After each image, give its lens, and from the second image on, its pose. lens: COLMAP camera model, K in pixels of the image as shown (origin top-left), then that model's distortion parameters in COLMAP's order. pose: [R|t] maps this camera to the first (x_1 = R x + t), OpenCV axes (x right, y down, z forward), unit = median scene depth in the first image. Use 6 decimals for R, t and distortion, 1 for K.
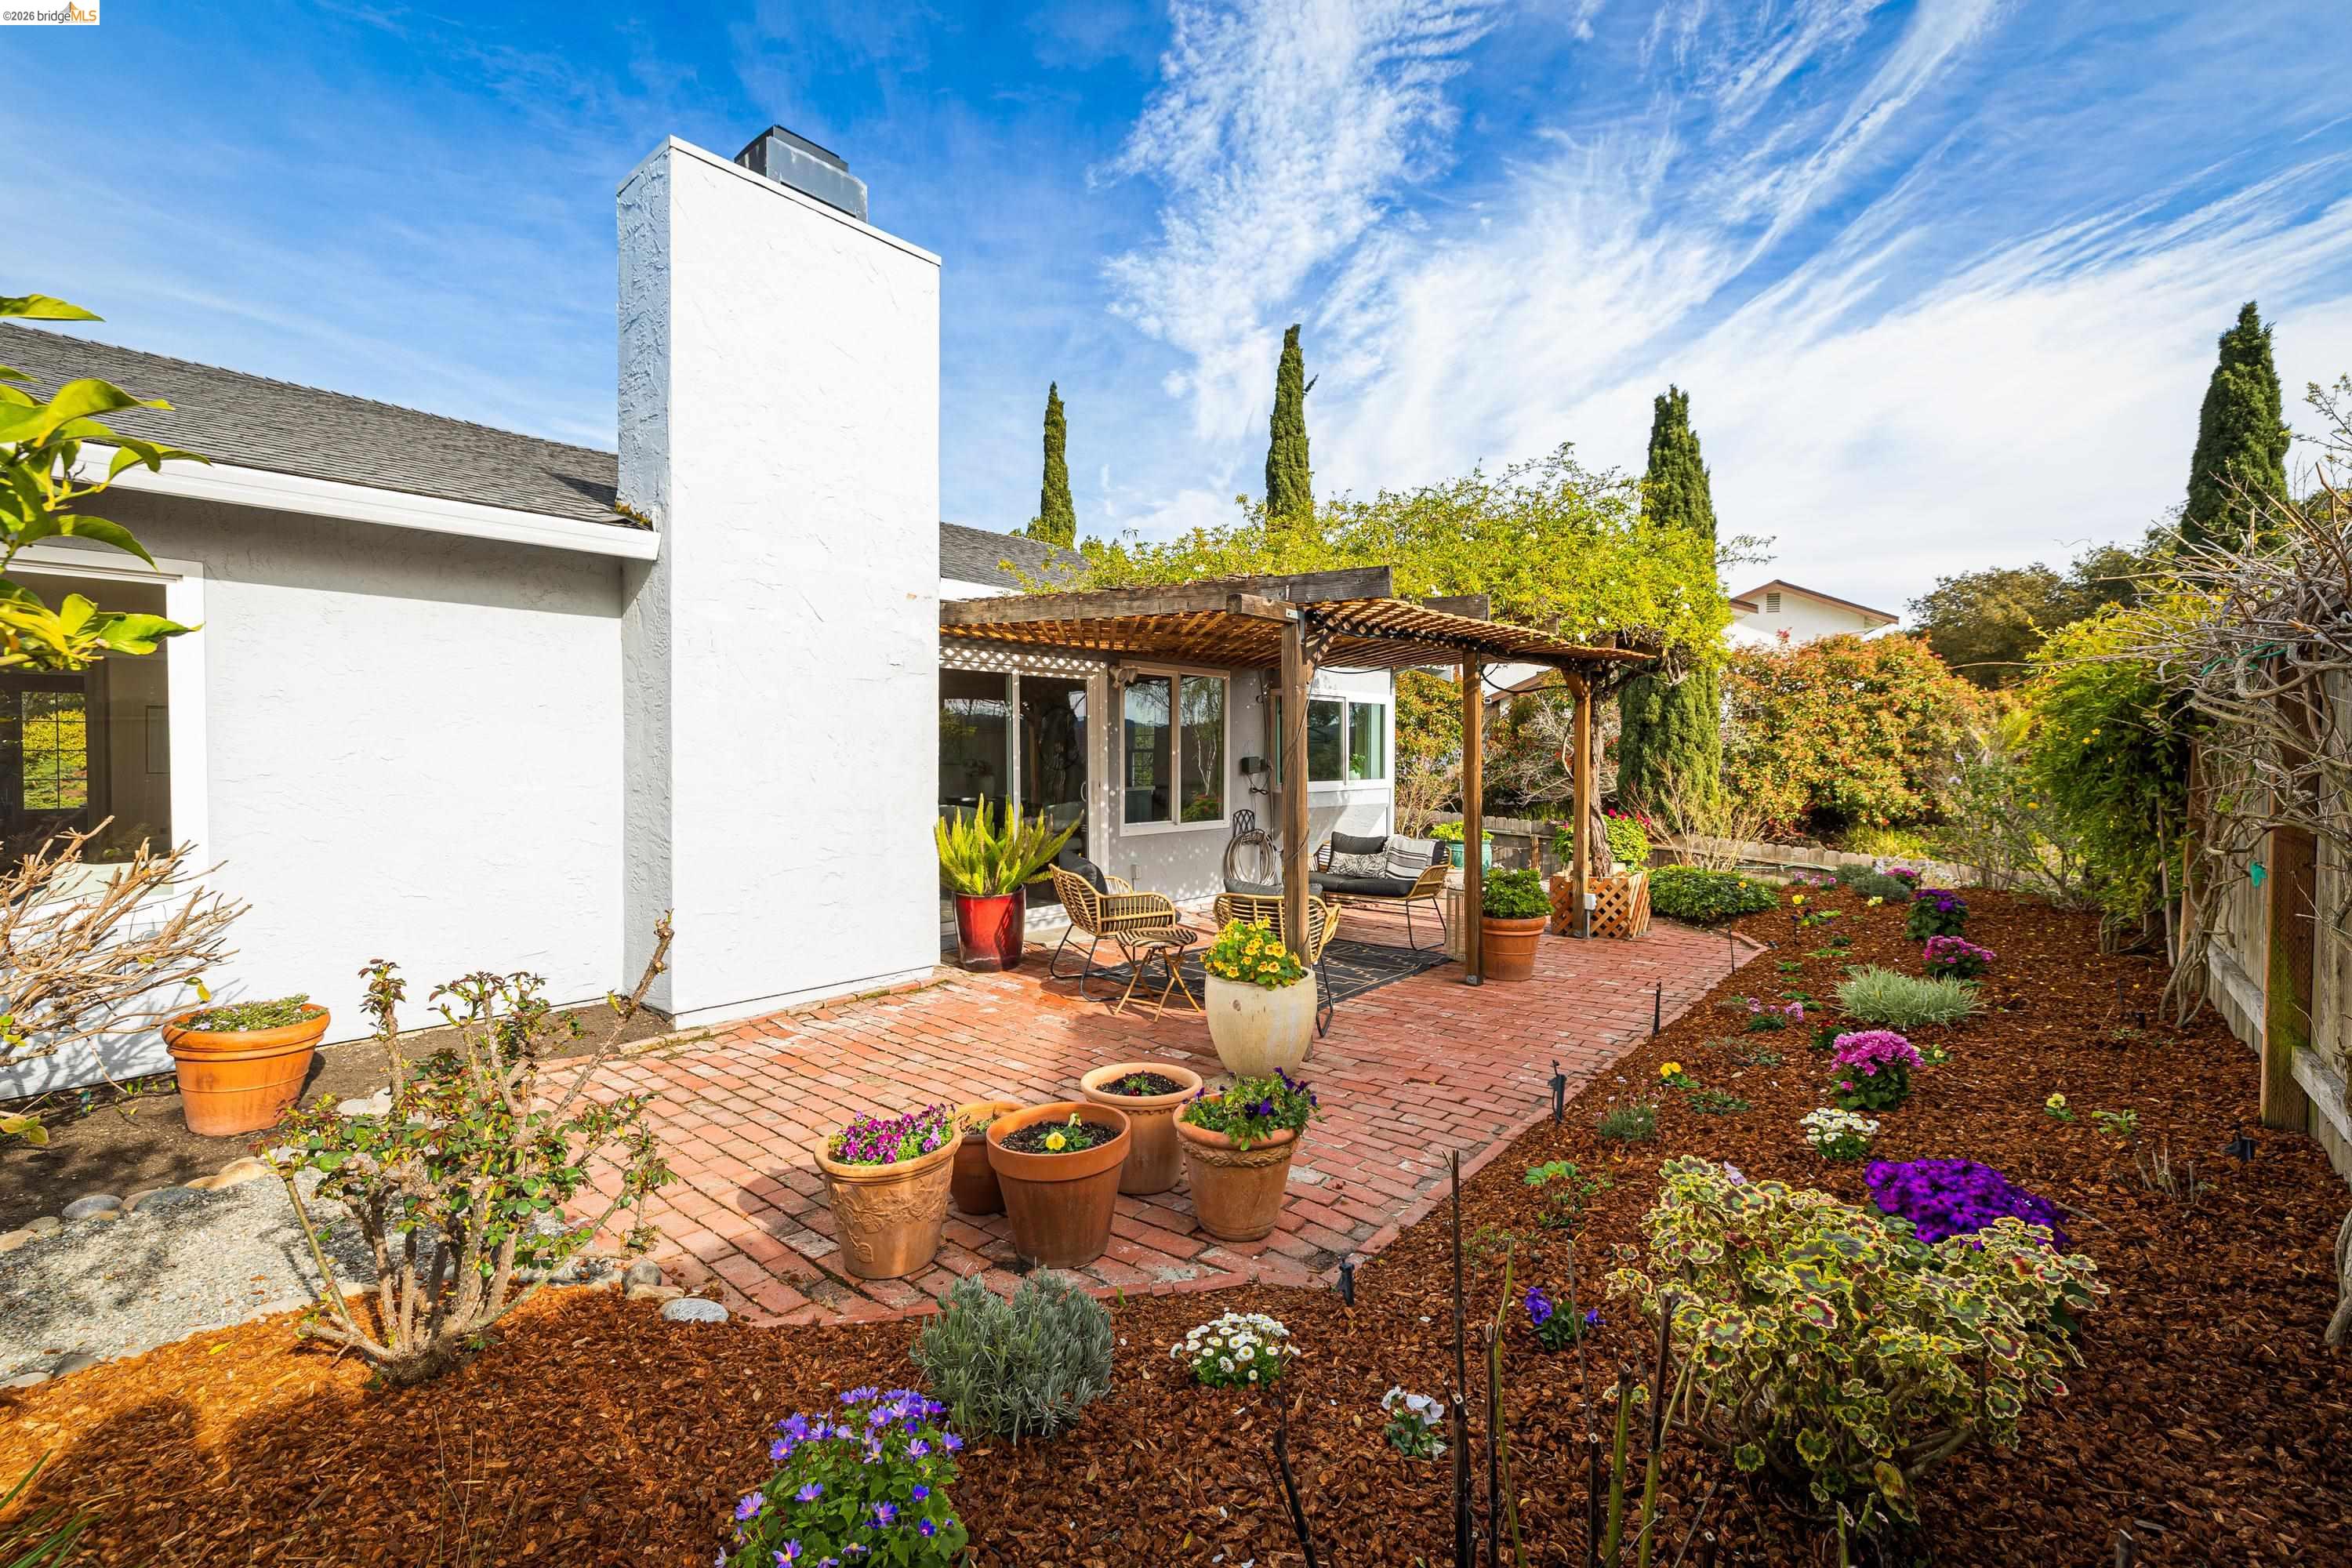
lens RADIAL K [[1002.6, 0, 1179.1], [0, 1002.6, 756.8], [0, 0, 1]] dist [0.000706, 0.000366]
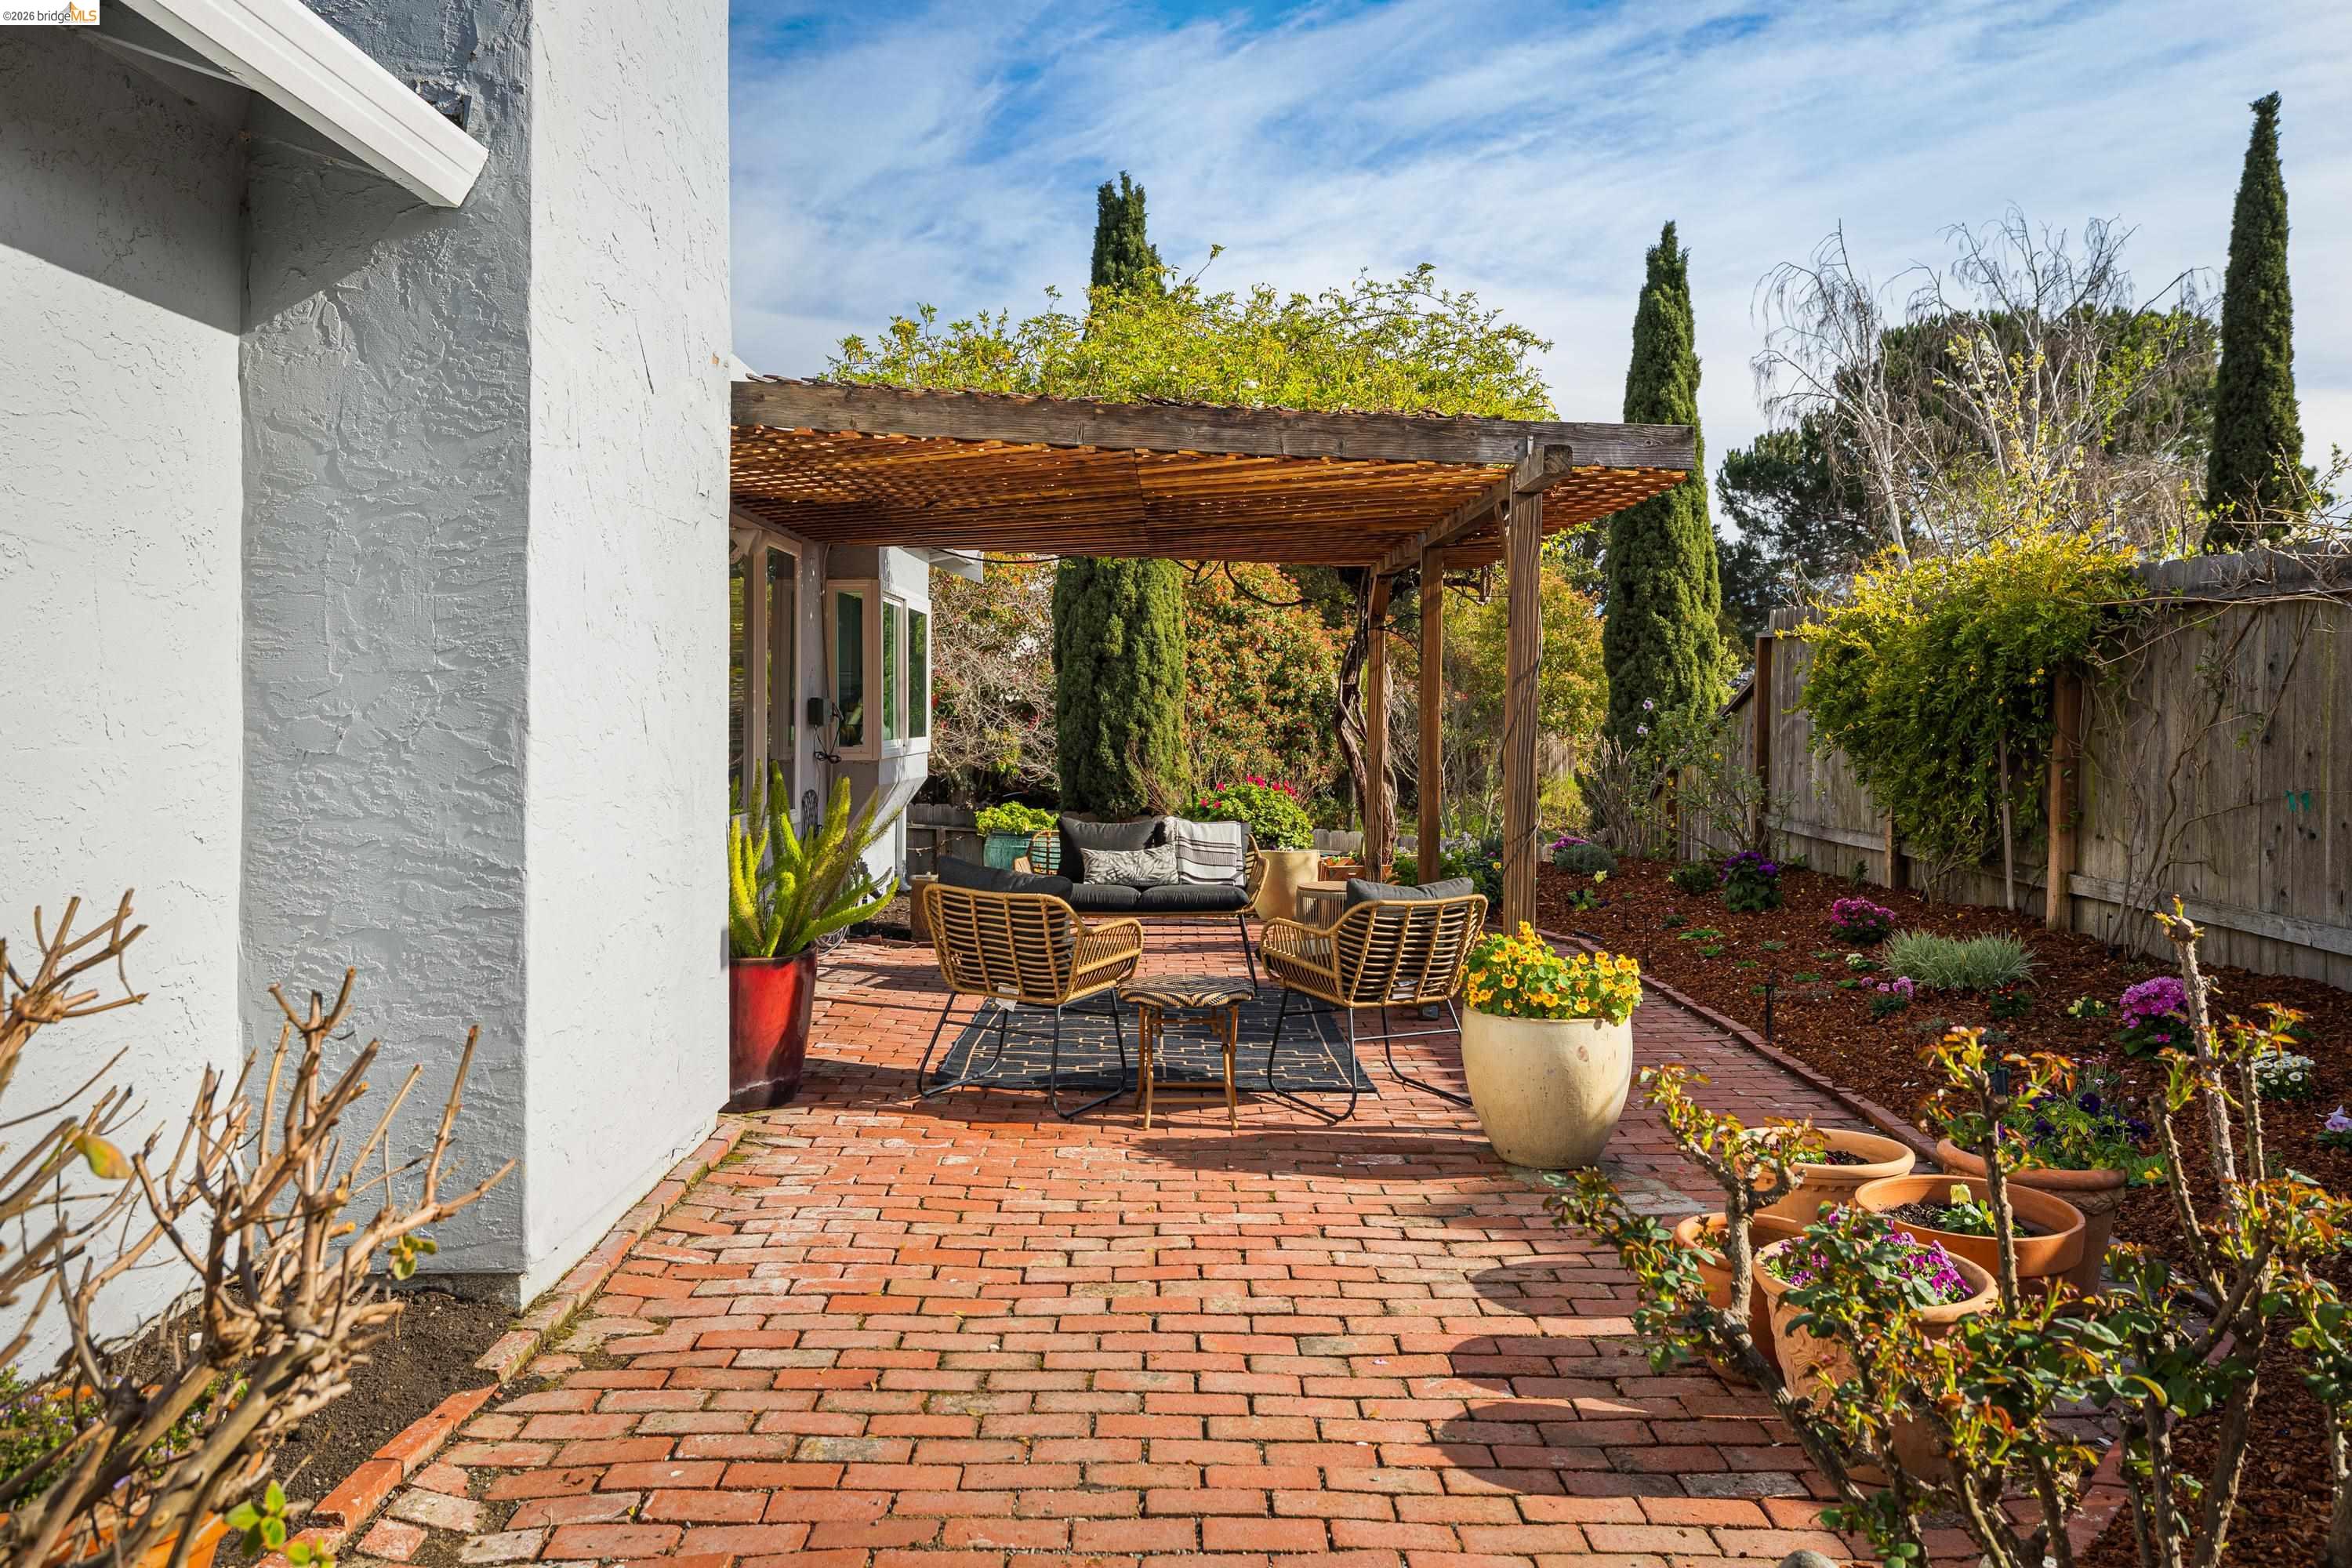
lens RADIAL K [[1682.4, 0, 1177.6], [0, 1682.4, 717.7], [0, 0, 1]] dist [0.001702, 0.000564]
pose [[0.759057, -0.000330, 0.651024, -0.252687], [-0.001833, 0.999995, 0.002643, 0.005291], [-0.651022, -0.003200, 0.759052, 0.089775]]
